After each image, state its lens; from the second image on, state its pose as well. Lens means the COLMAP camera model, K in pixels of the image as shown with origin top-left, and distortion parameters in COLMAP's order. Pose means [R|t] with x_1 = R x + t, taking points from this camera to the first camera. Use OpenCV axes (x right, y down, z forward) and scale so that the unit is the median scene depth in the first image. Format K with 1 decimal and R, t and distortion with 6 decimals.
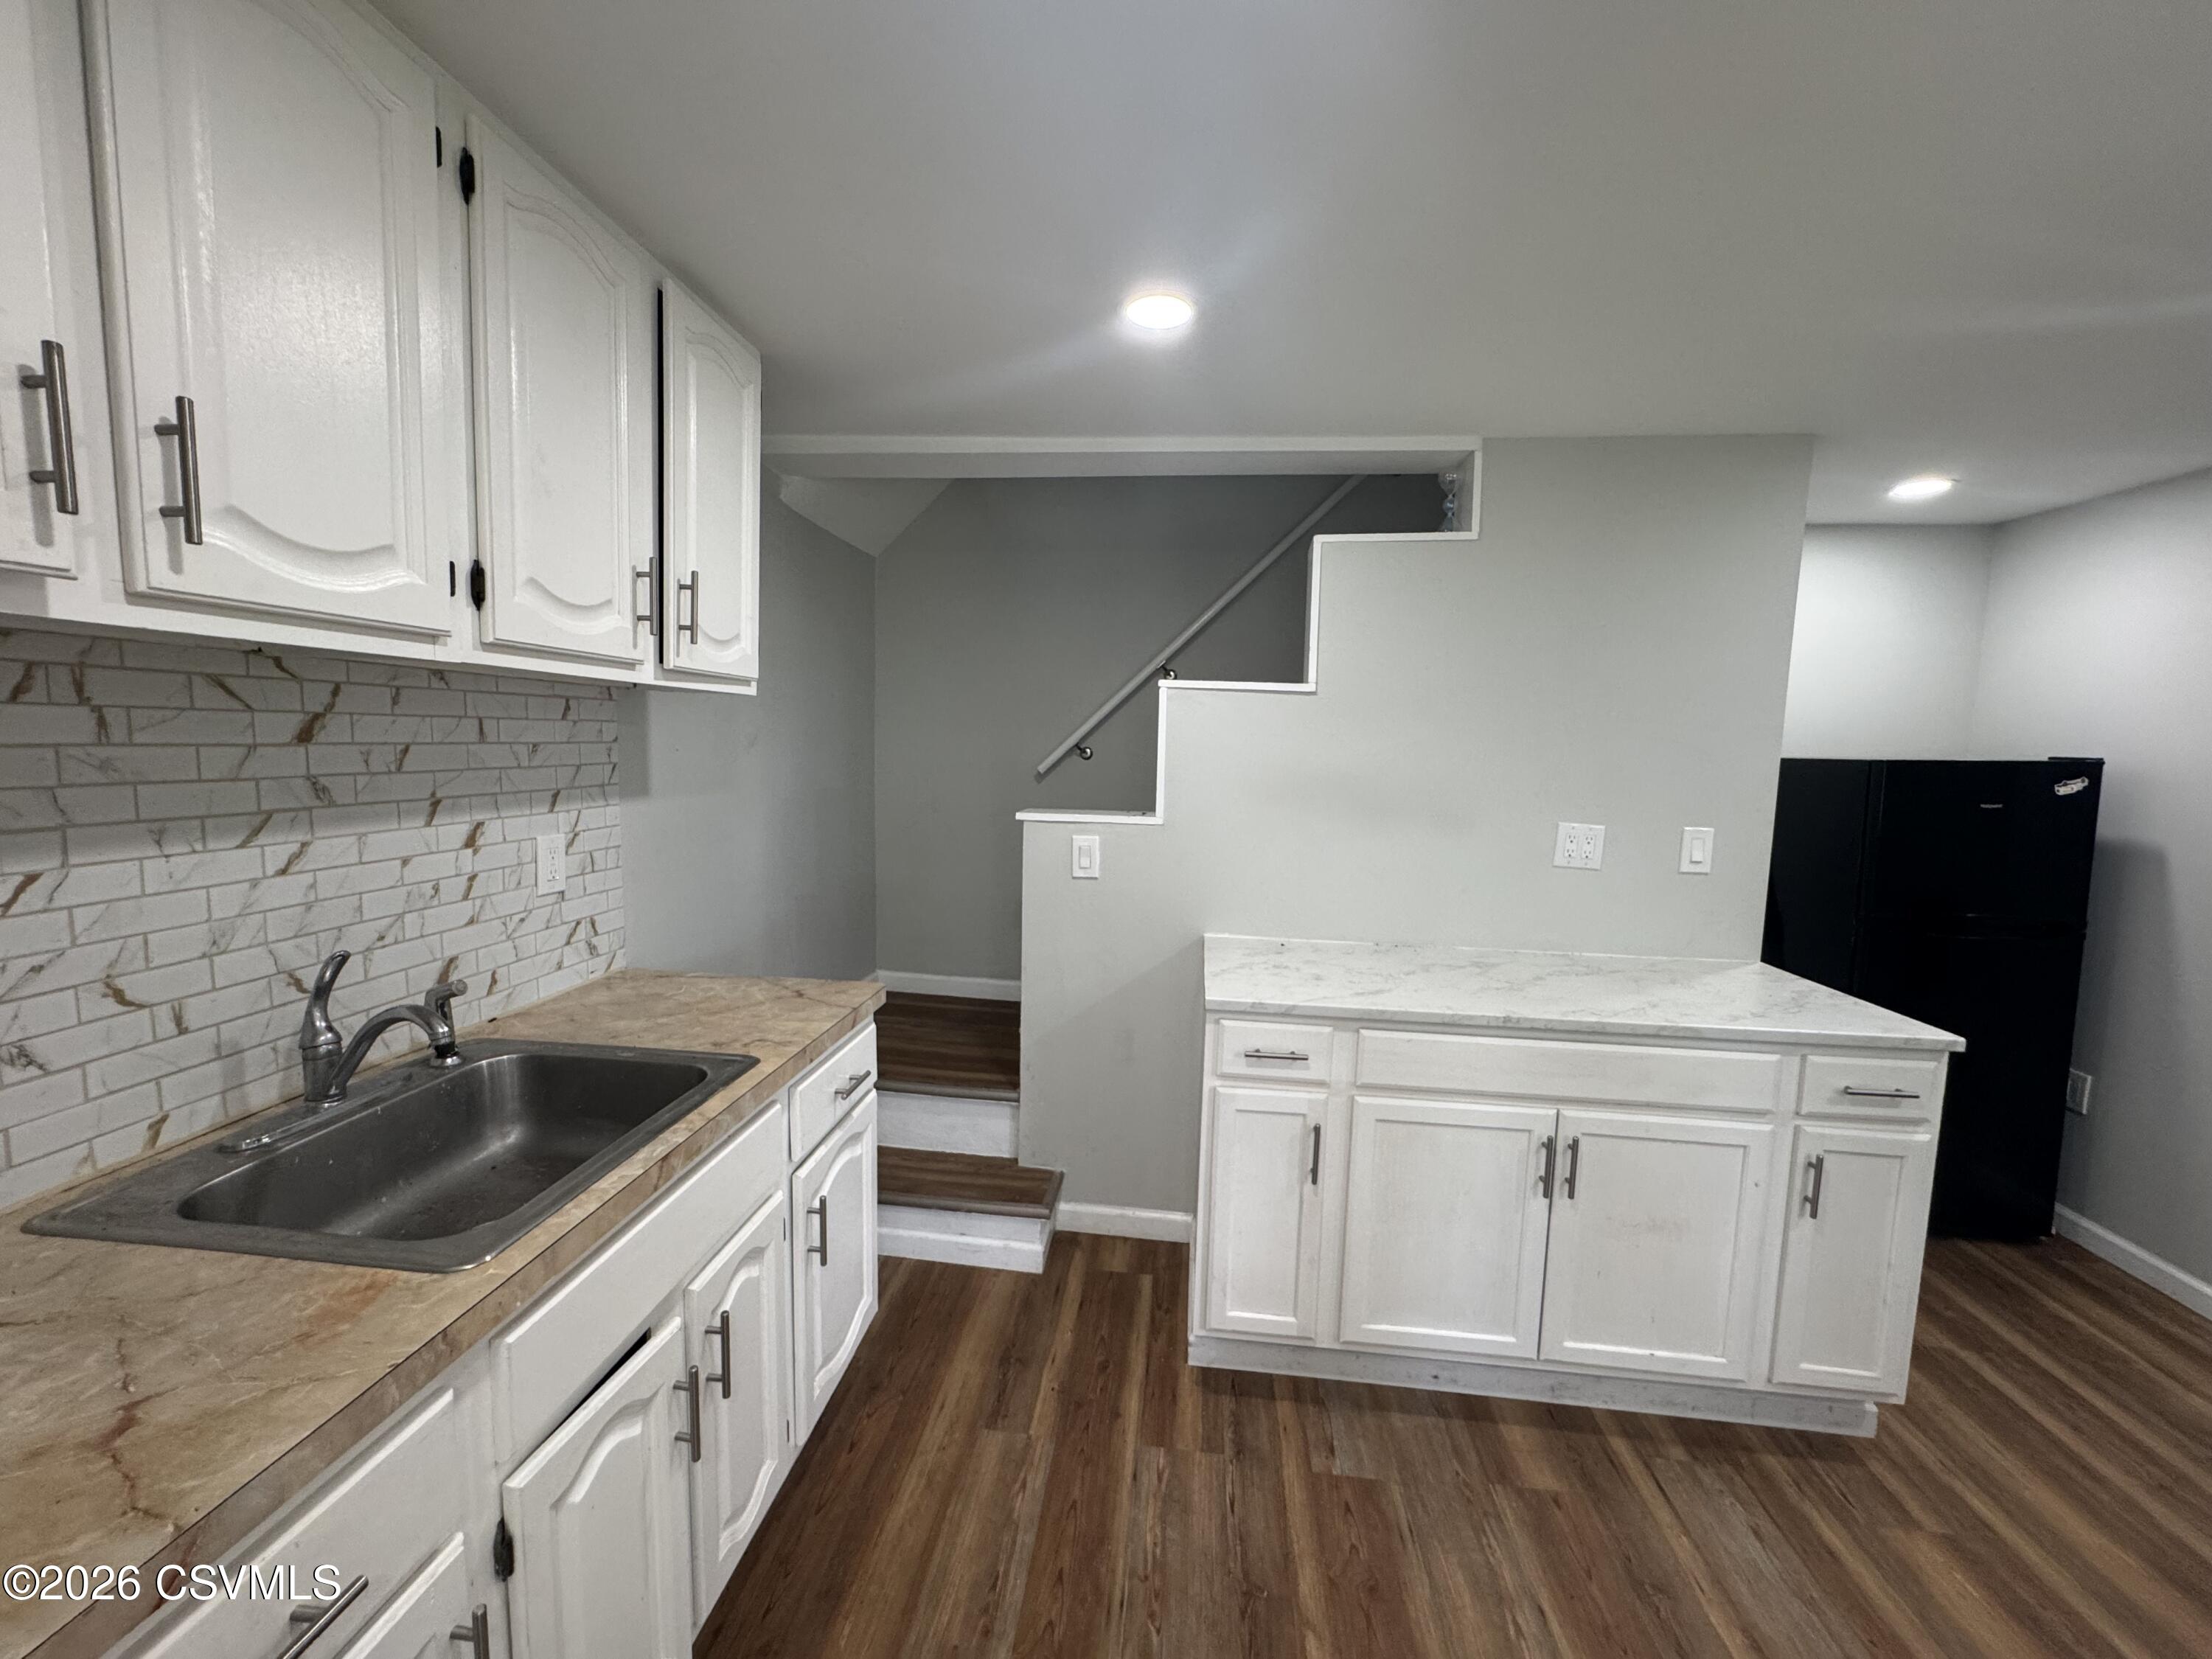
lens RADIAL K [[877.5, 0, 1106.0], [0, 877.5, 829.5], [0, 0, 1]] dist [0.002387, -0.000137]
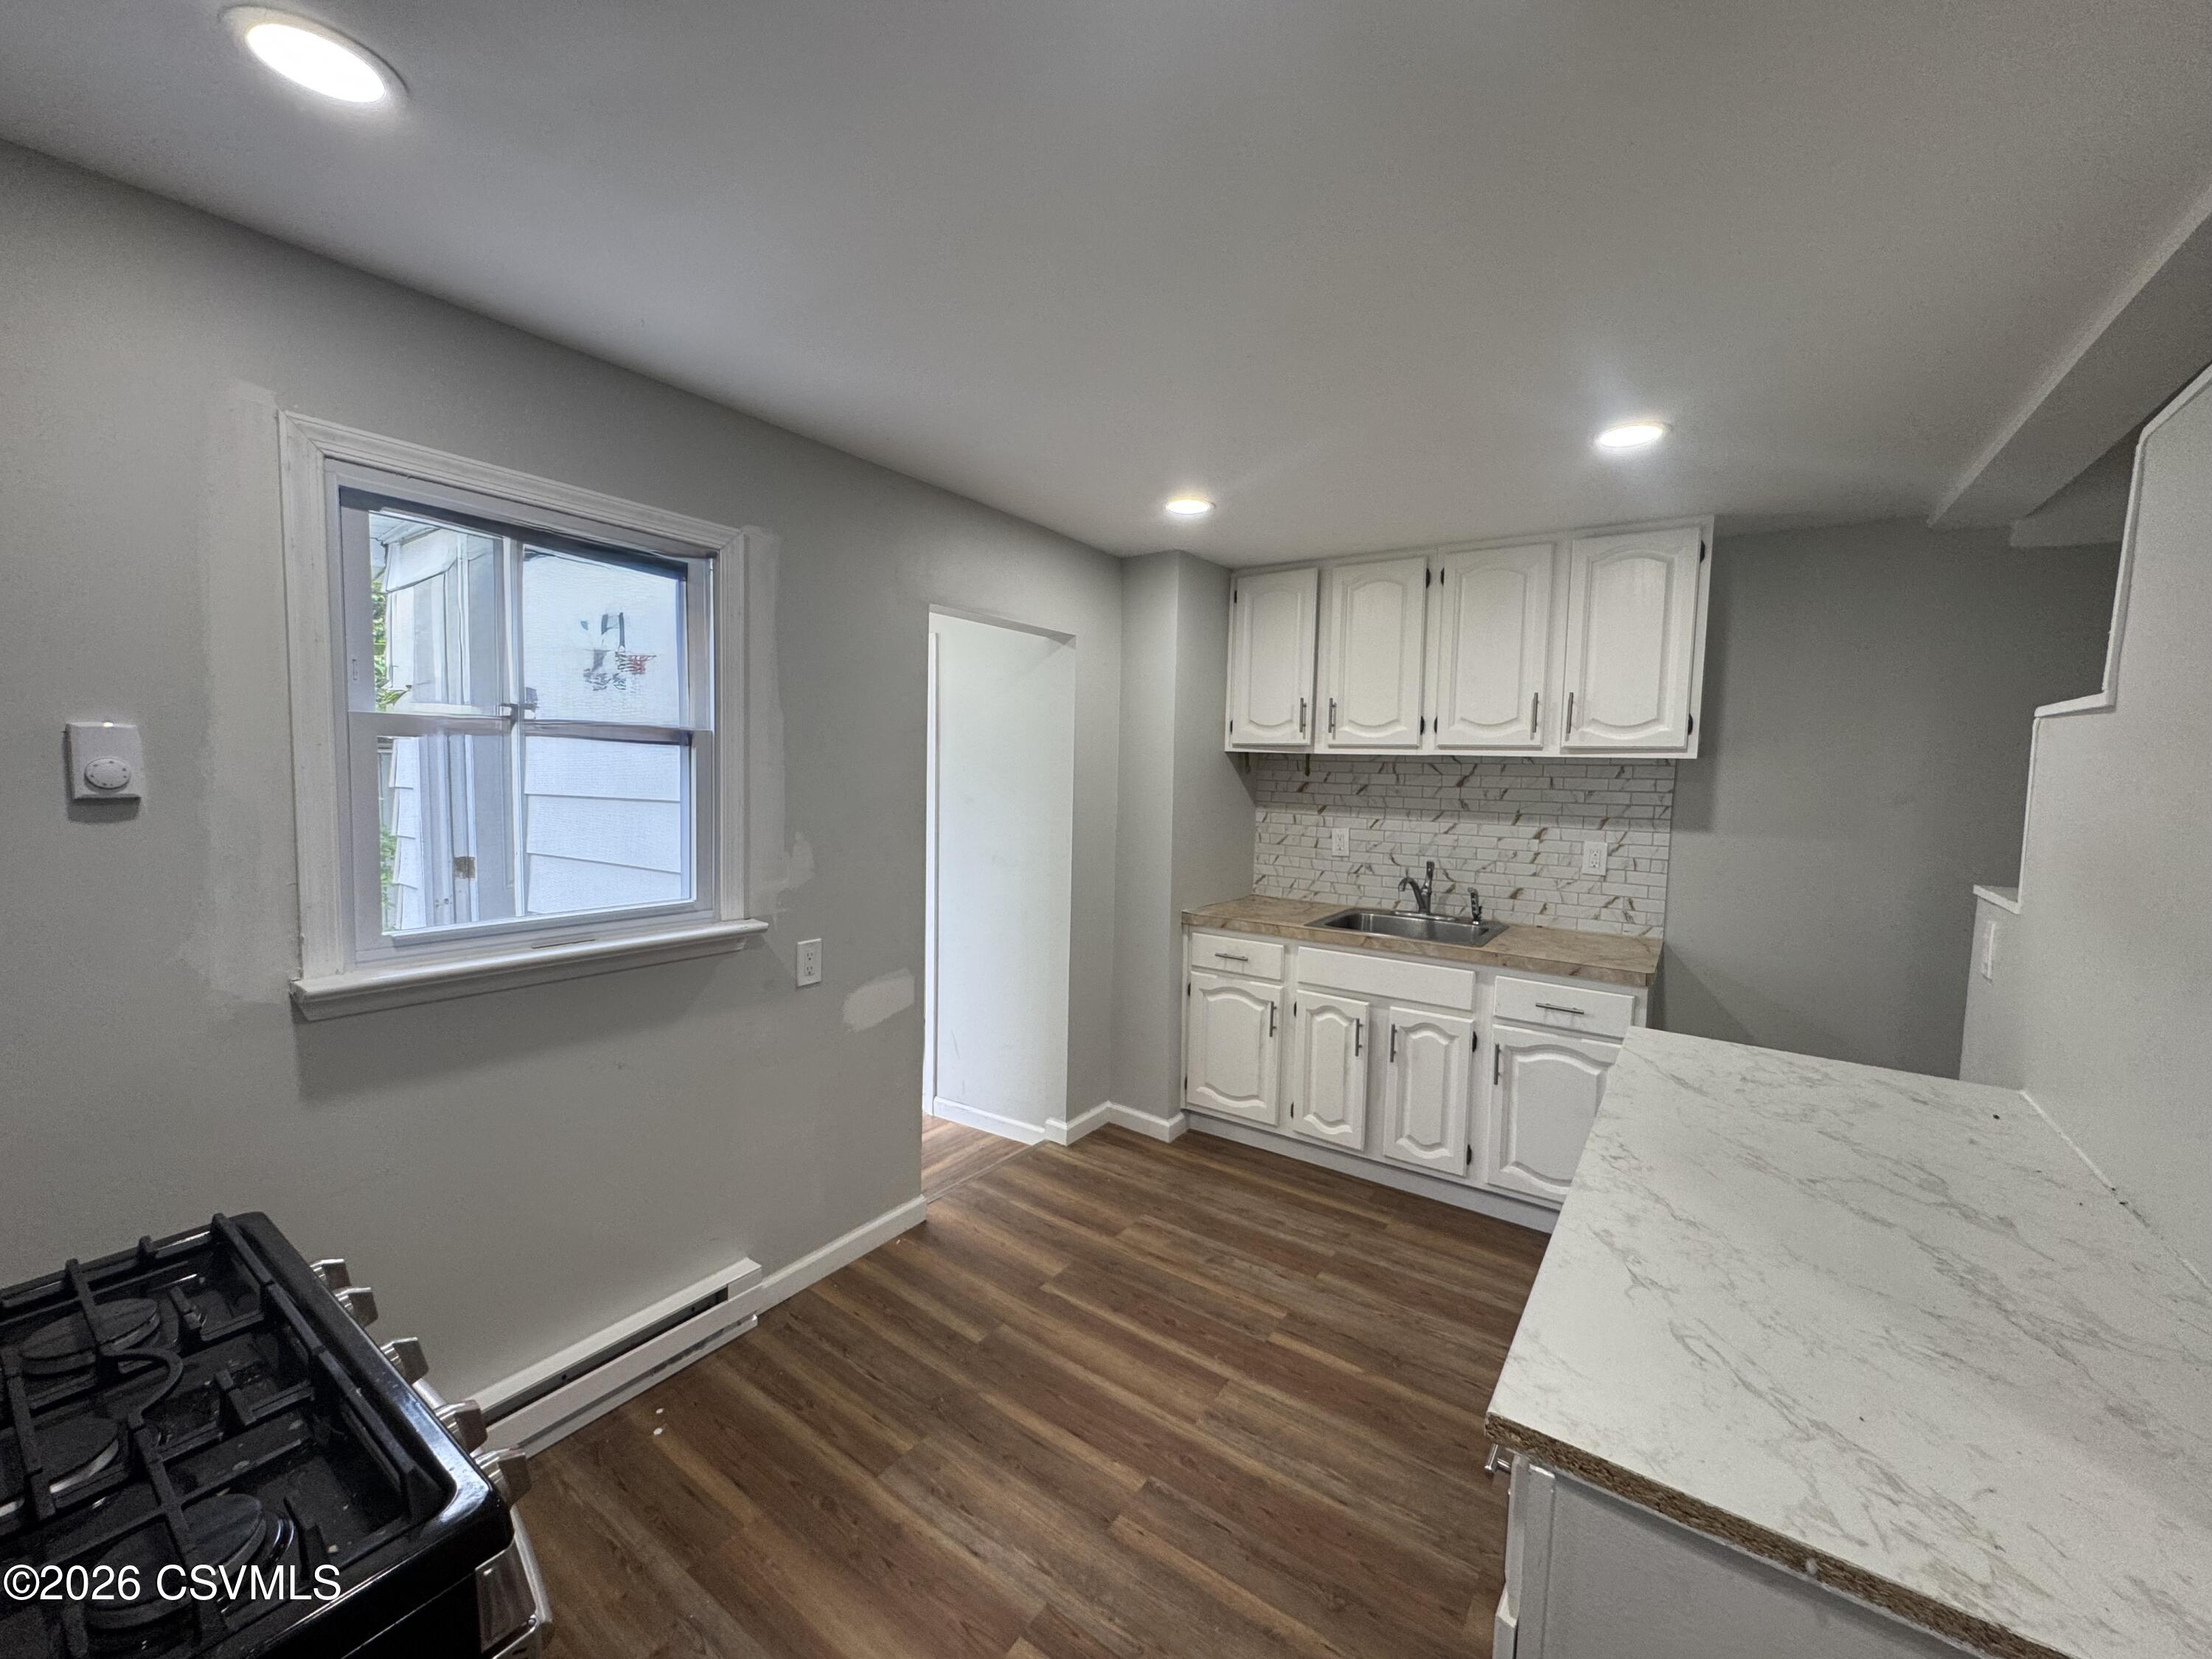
lens RADIAL K [[863.0, 0, 1108.7], [0, 863.0, 823.0], [0, 0, 1]] dist [0.000200, -0.000052]
pose [[-0.476115, 0.021383, -0.879123, 1.645477], [-0.123671, 0.988141, 0.091012, -0.082303], [0.870644, 0.152055, -0.467824, 1.128940]]
